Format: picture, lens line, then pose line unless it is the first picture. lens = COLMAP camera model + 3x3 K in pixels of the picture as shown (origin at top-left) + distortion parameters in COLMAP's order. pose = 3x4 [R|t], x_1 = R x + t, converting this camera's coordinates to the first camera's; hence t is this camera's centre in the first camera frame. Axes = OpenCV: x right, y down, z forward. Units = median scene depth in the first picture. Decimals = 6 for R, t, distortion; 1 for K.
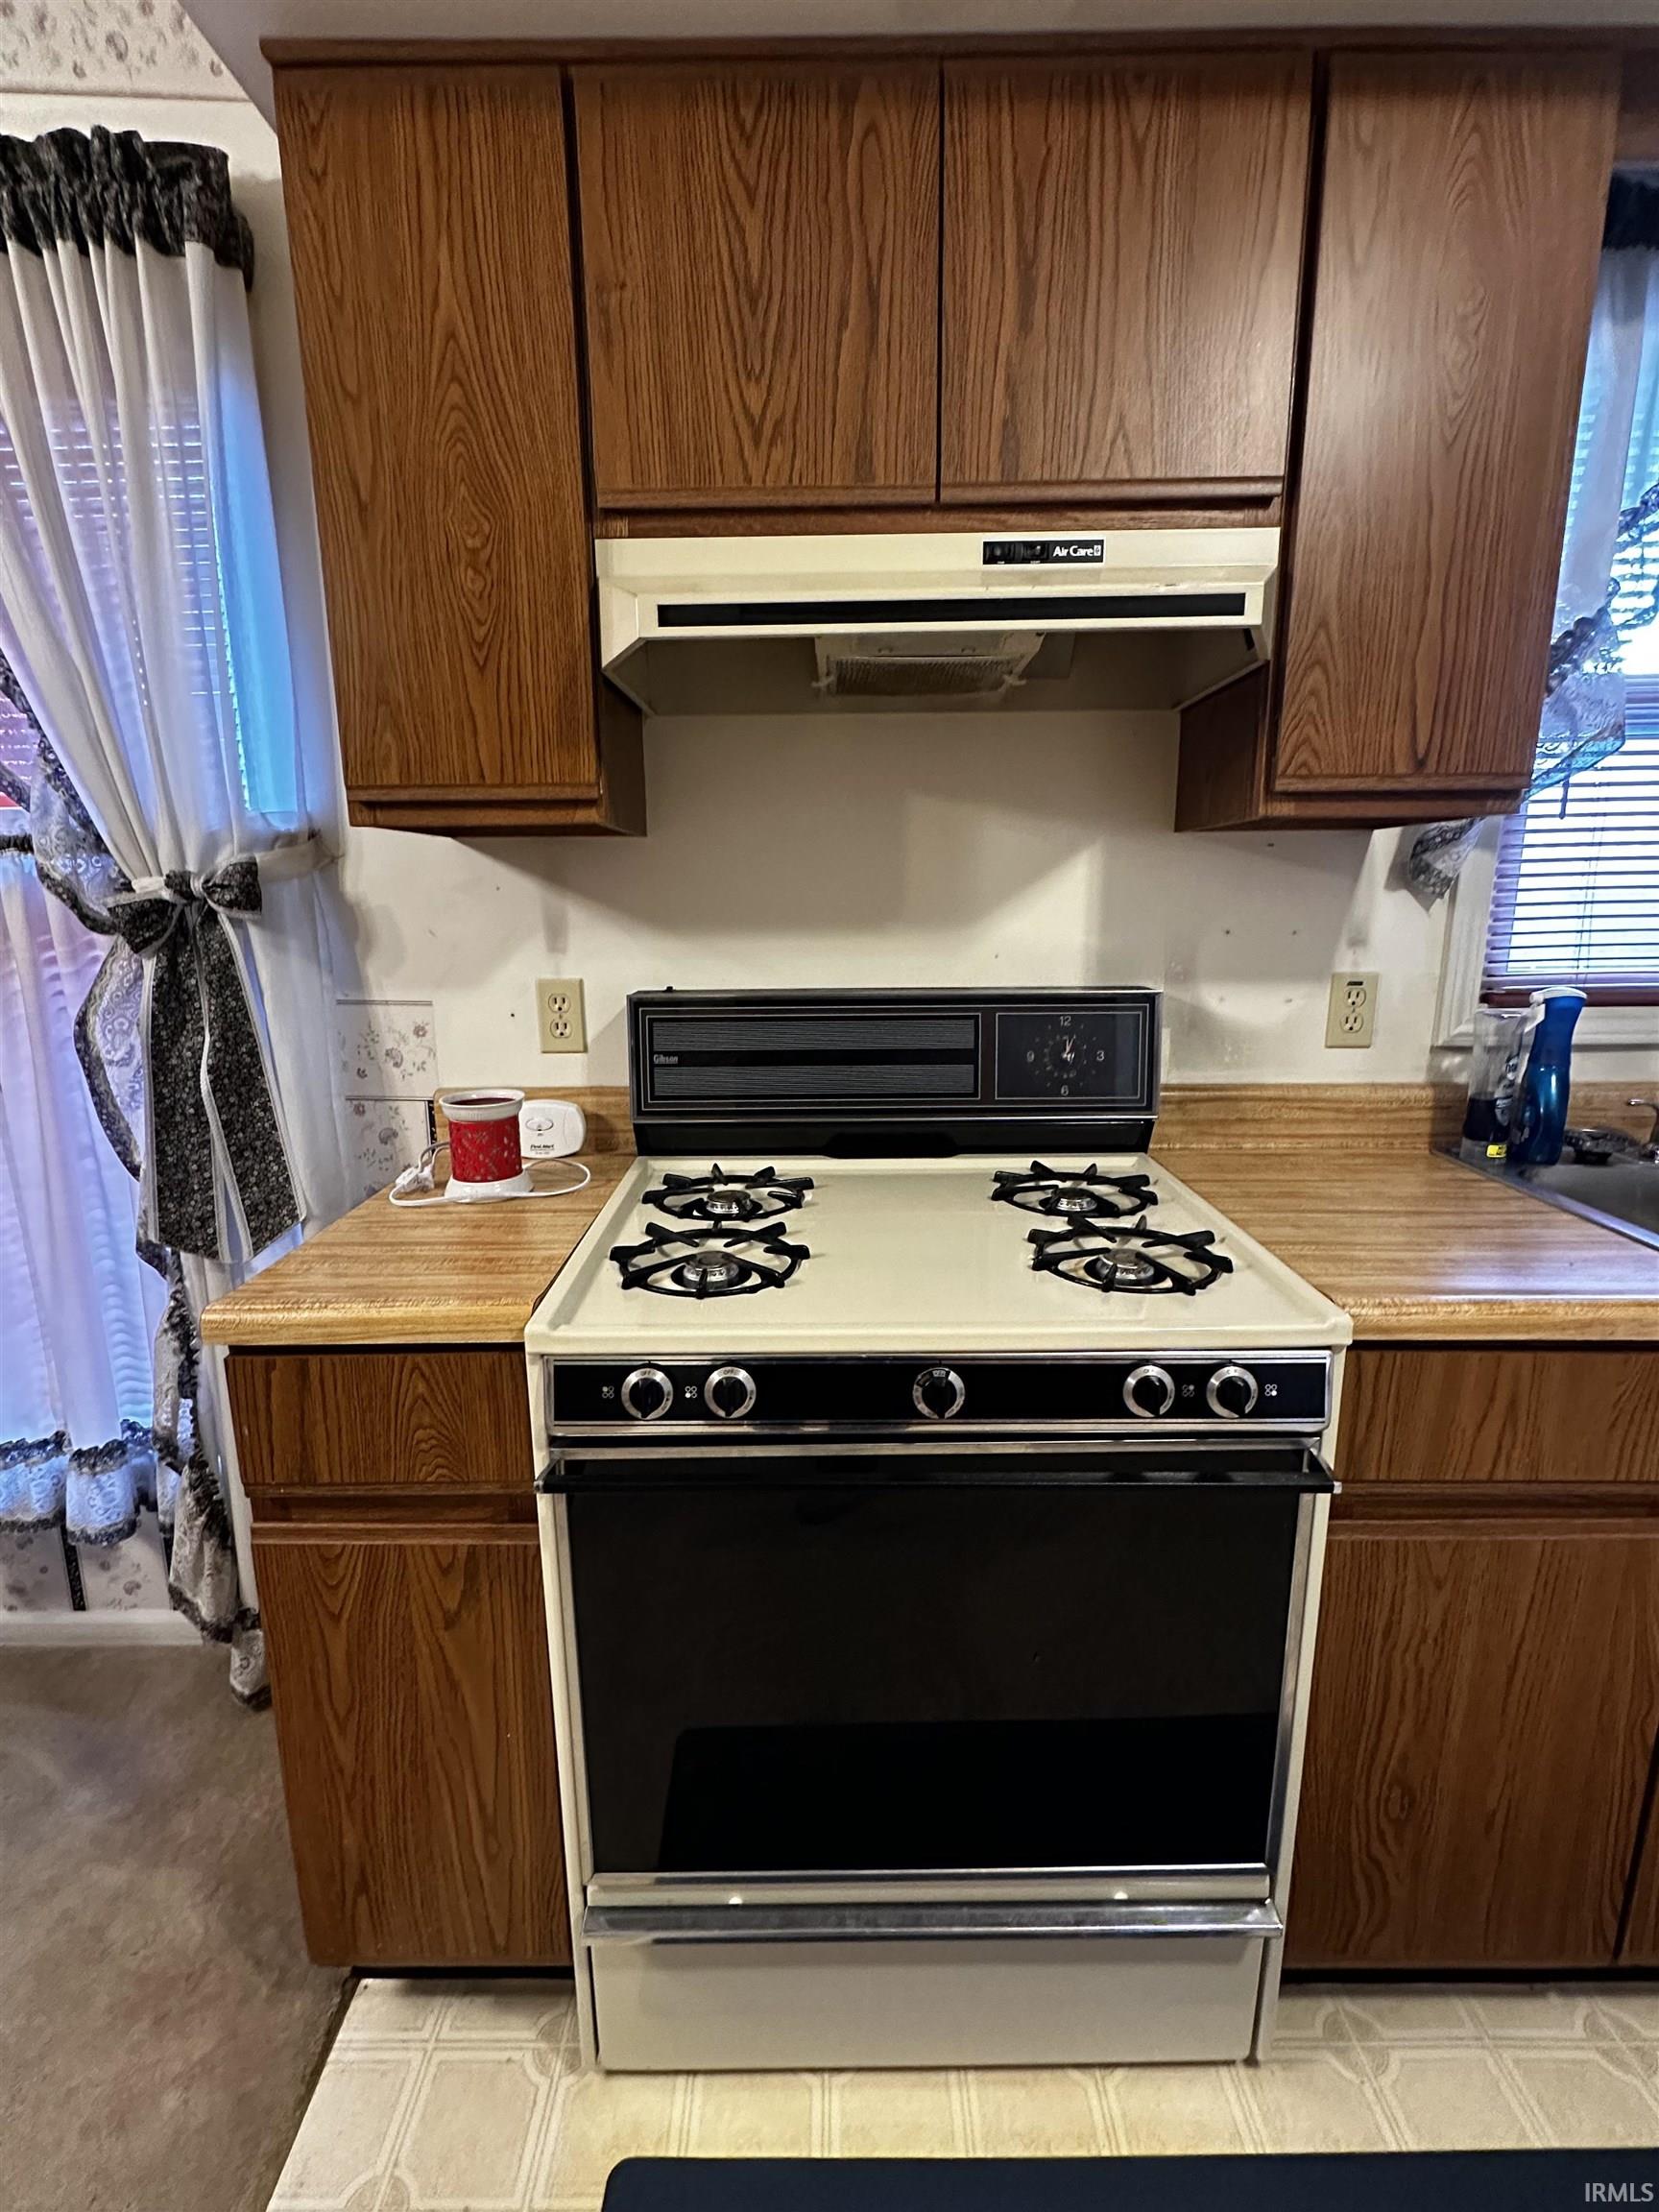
lens RADIAL K [[994.2, 0, 825.3], [0, 994.2, 1102.6], [0, 0, 1]] dist [-0.003847, 0.001329]
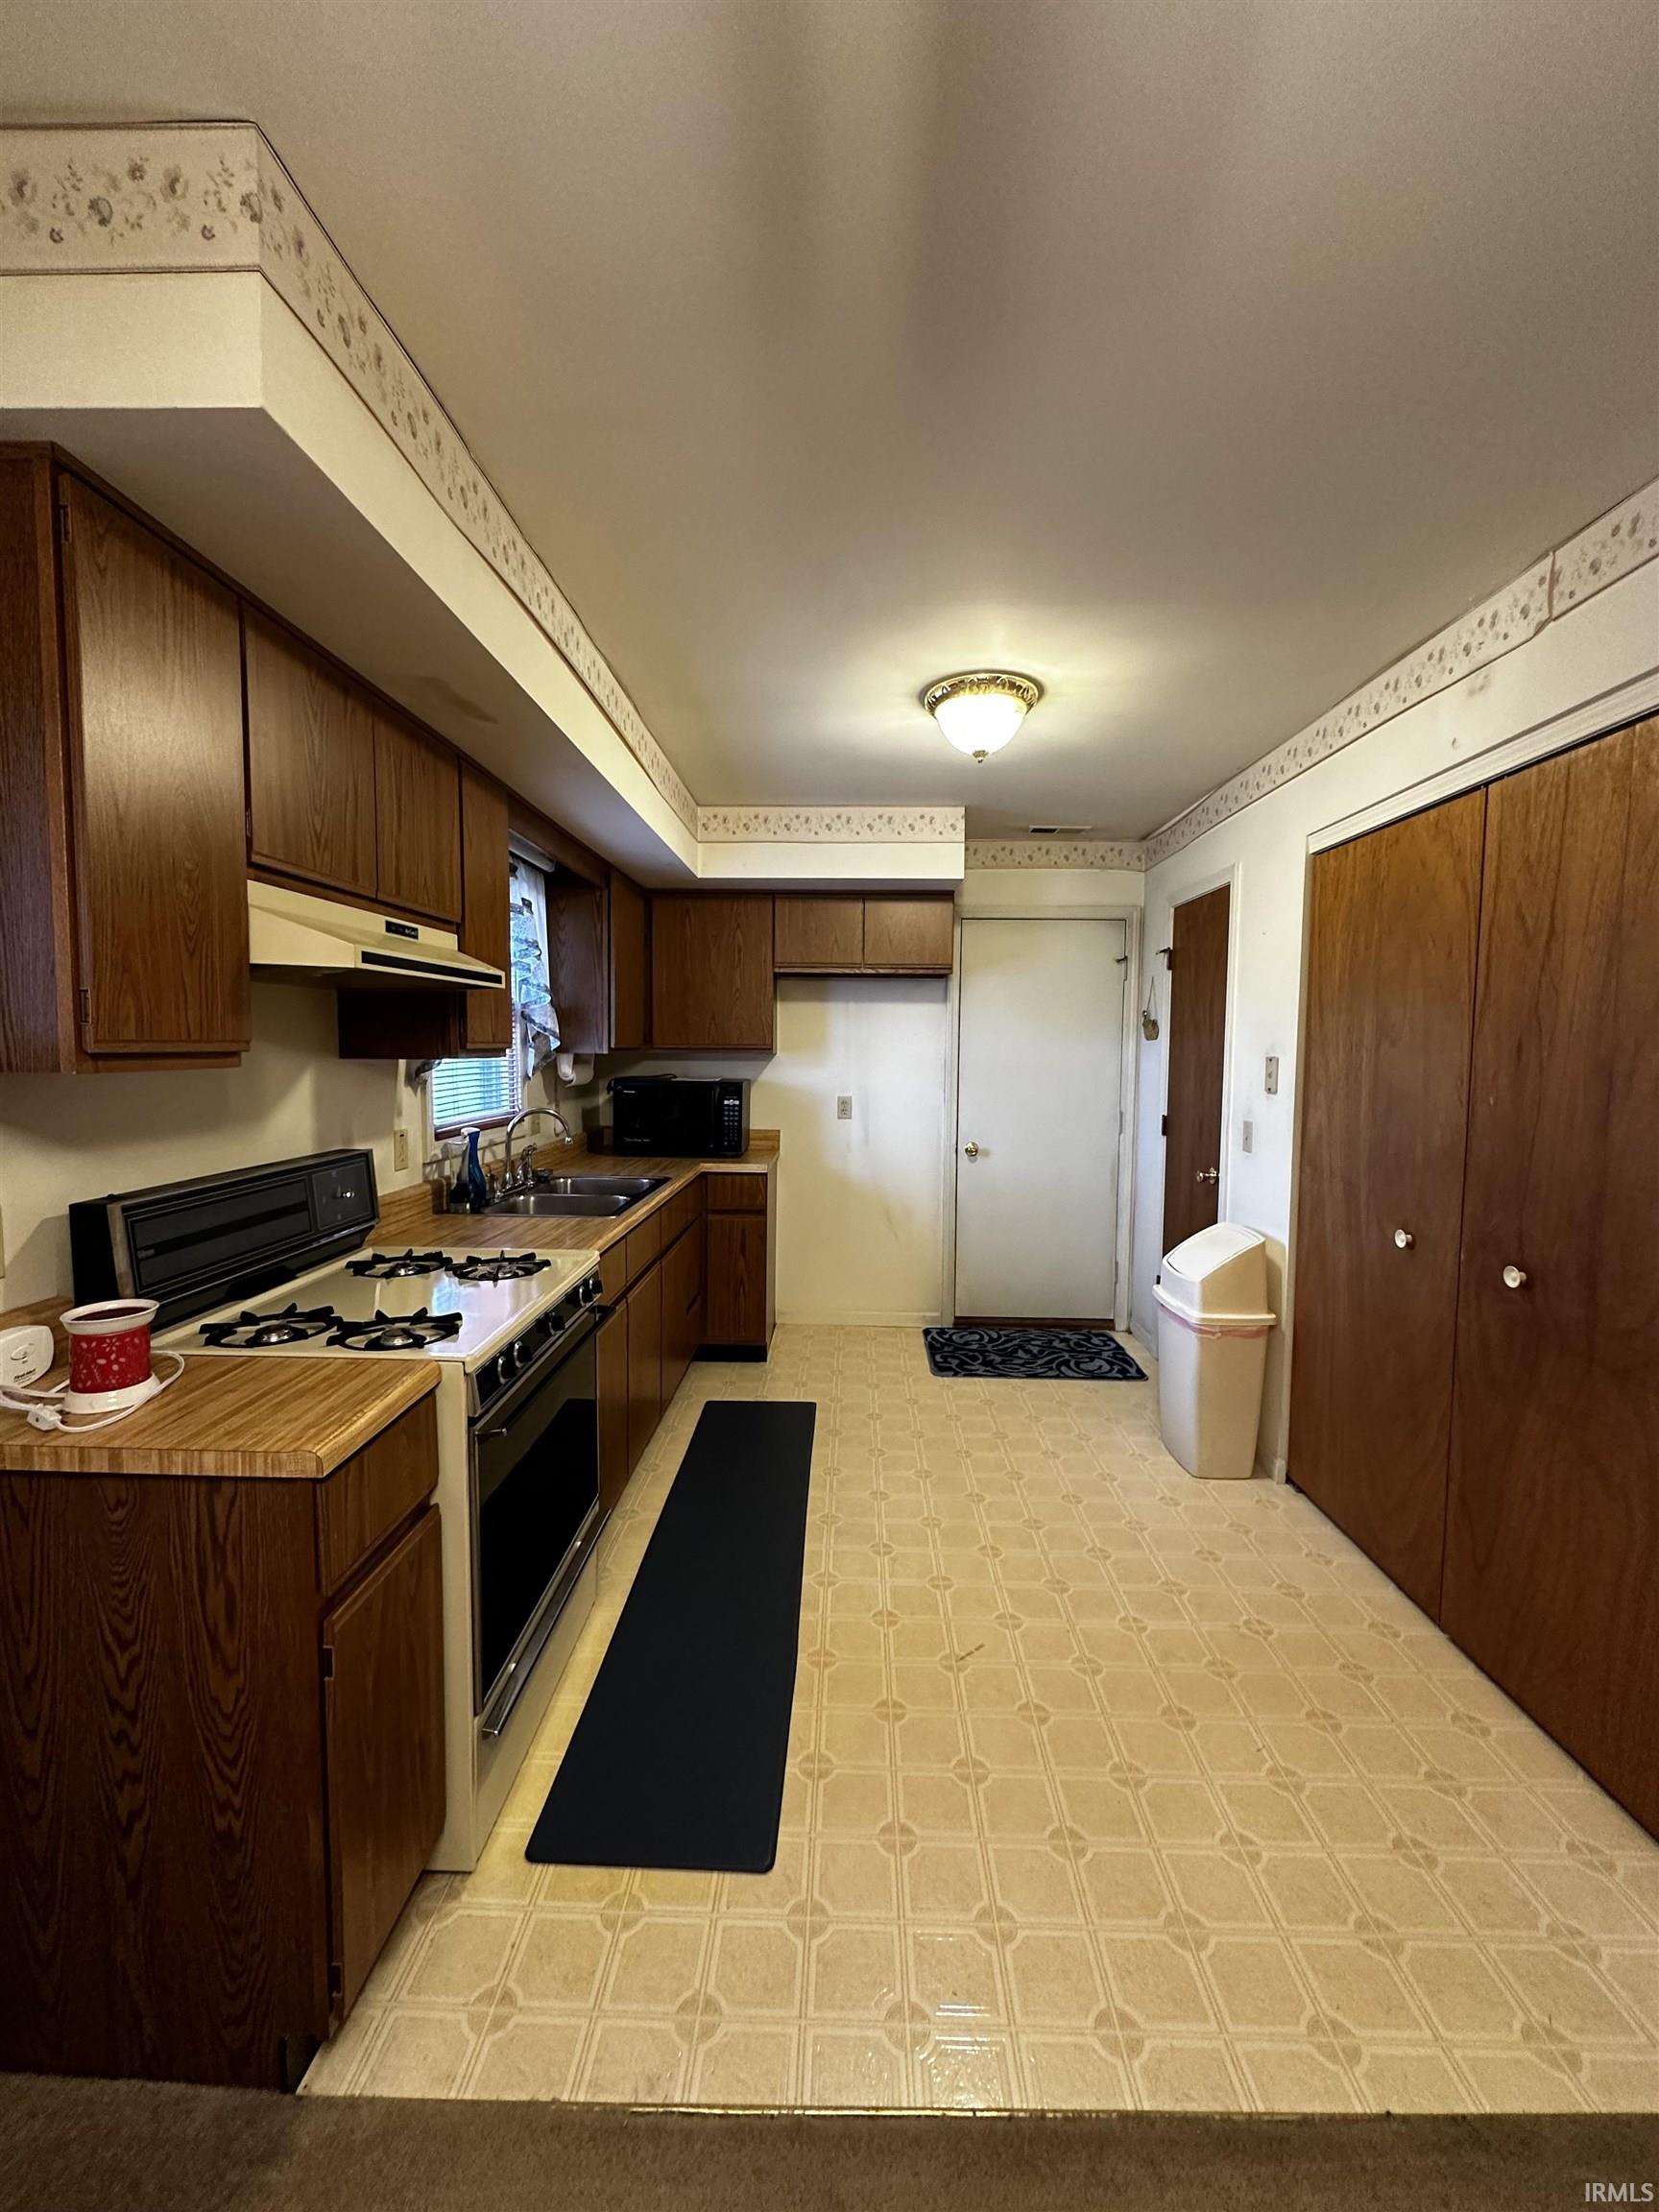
lens RADIAL K [[878.7, 0, 829.0], [0, 878.7, 1102.8], [0, 0, 1]] dist [-0.003924, 0.001417]
pose [[0.024575, -0.056891, 0.998078, -1.466345], [0.197252, 0.979028, 0.050948, -0.139565], [-0.980045, 0.195621, 0.035281, 0.177270]]
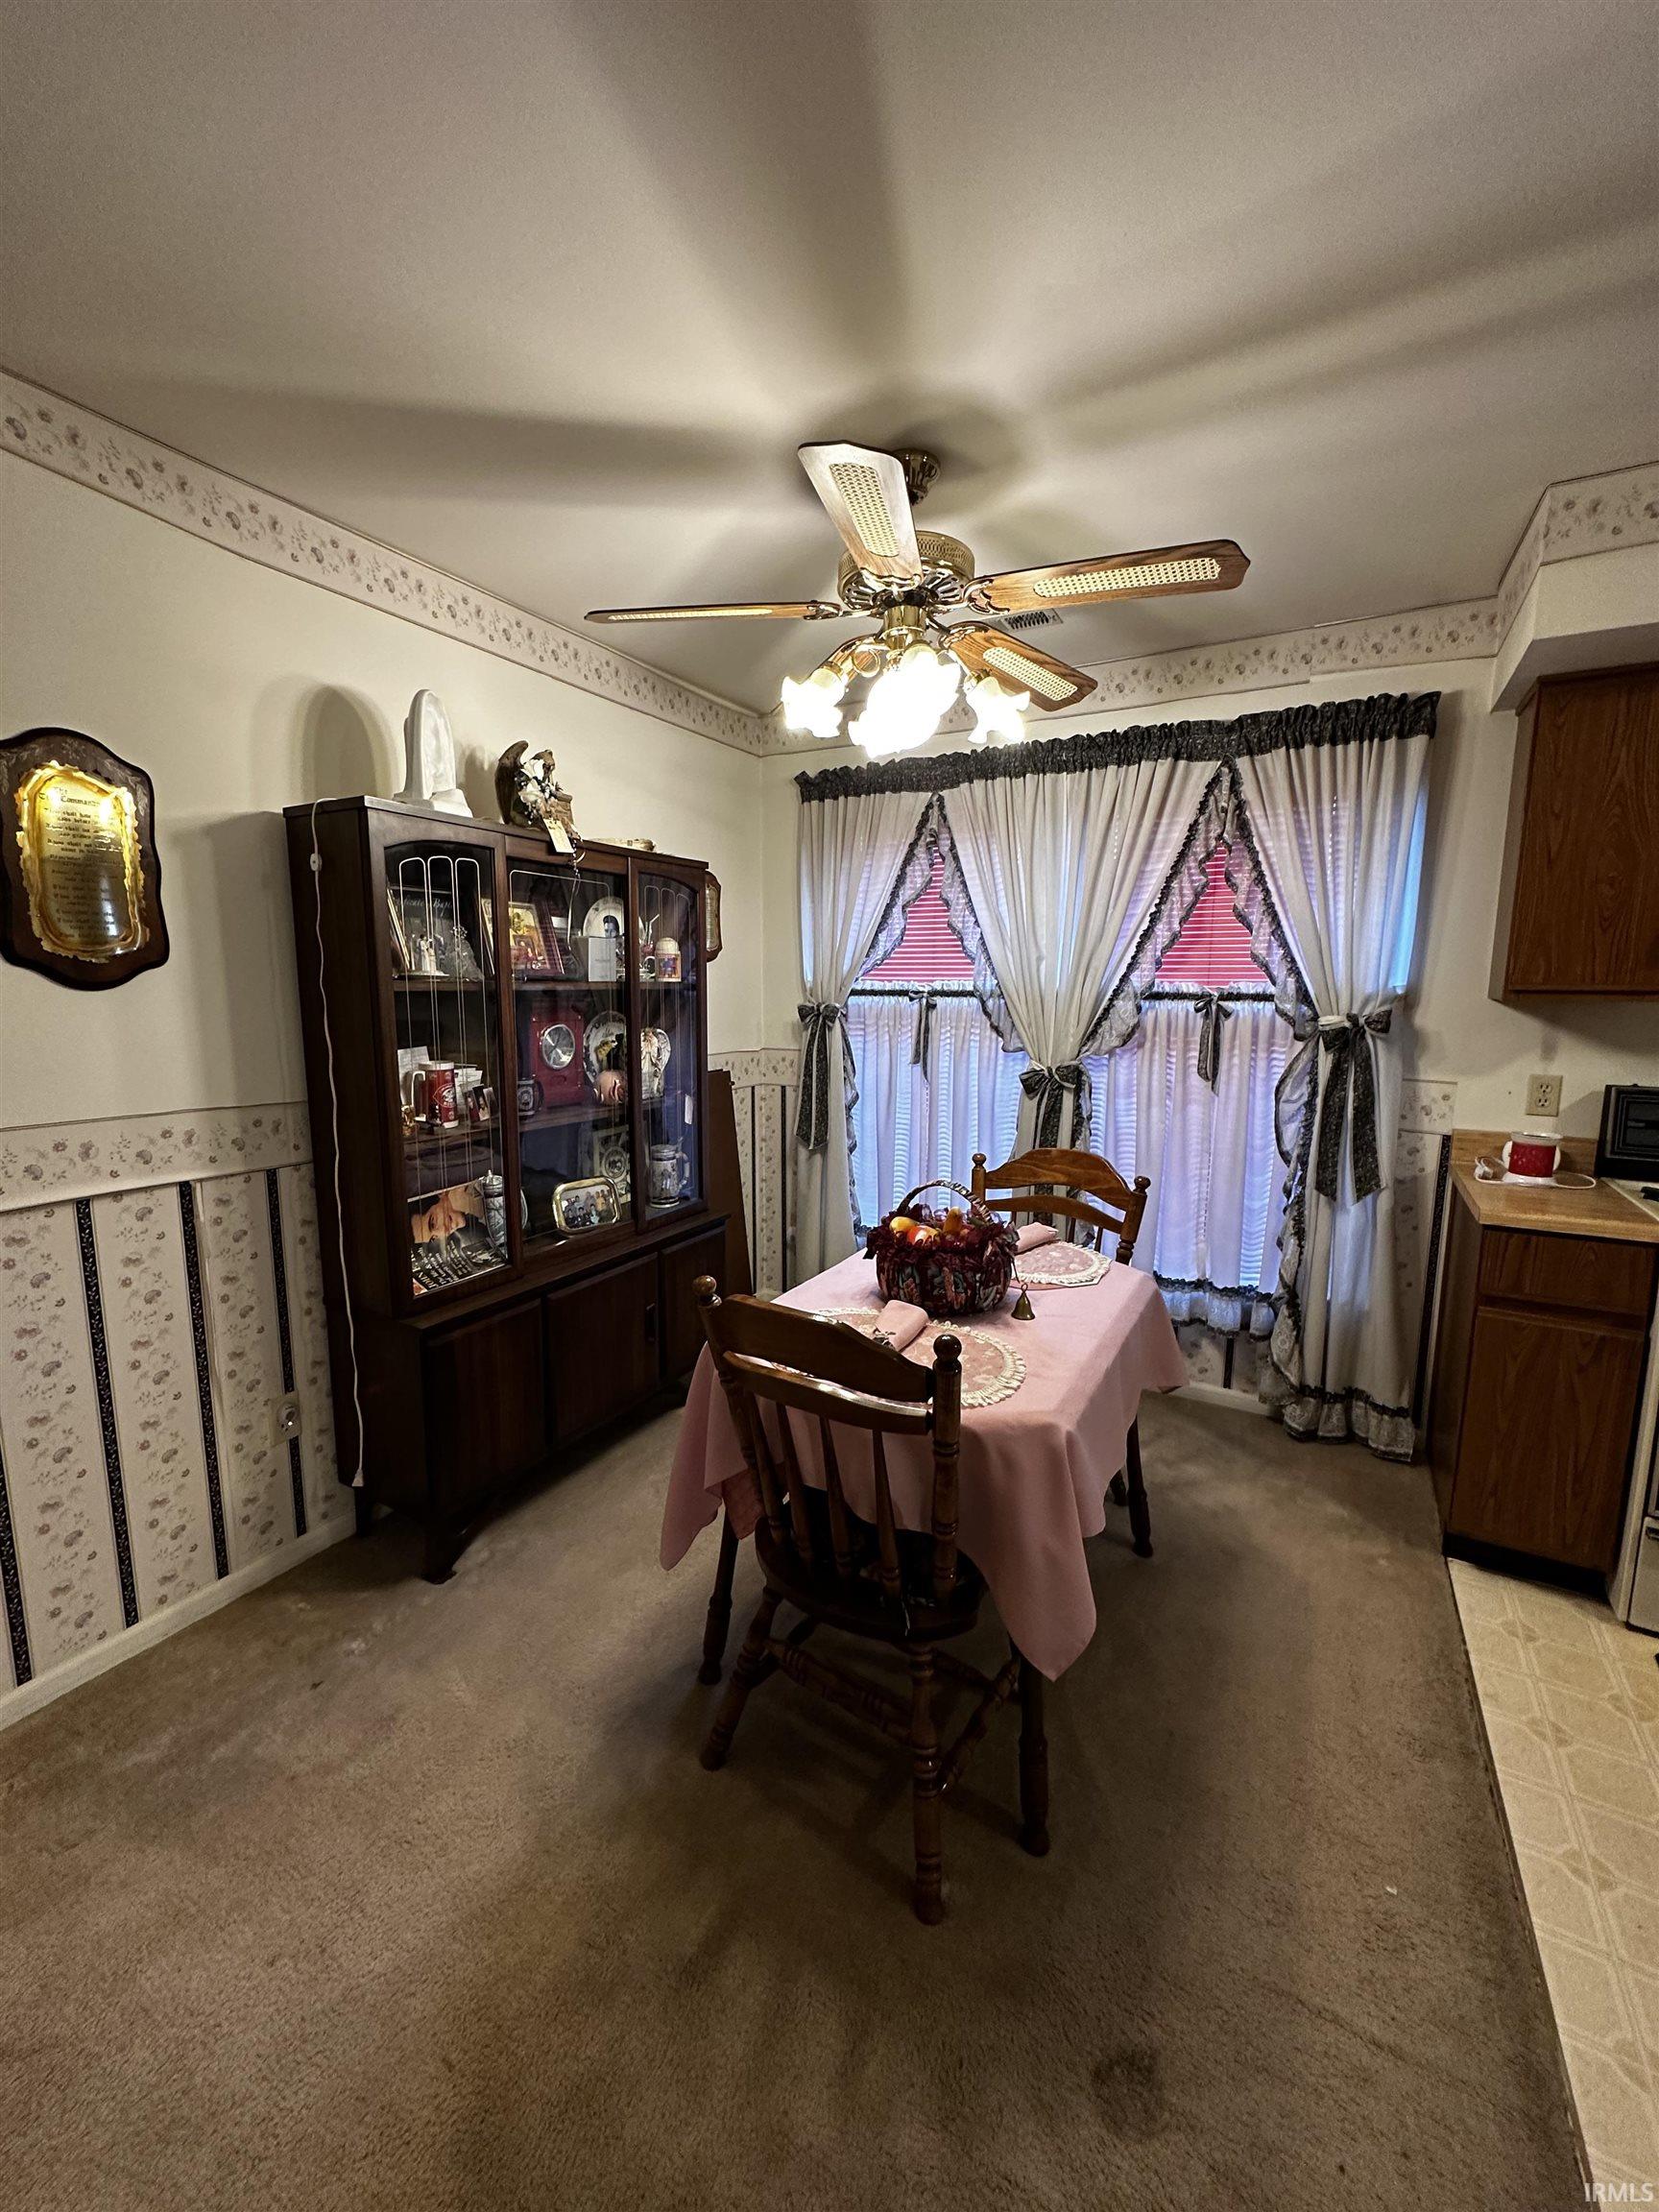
lens RADIAL K [[878.7, 0, 827.2], [0, 878.7, 1105.3], [0, 0, 1]] dist [-0.003924, 0.001417]
pose [[0.868959, 0.083440, -0.487799, -0.832029], [-0.115751, 0.992611, -0.036407, 0.187826], [0.481157, 0.088099, 0.872196, -1.366081]]
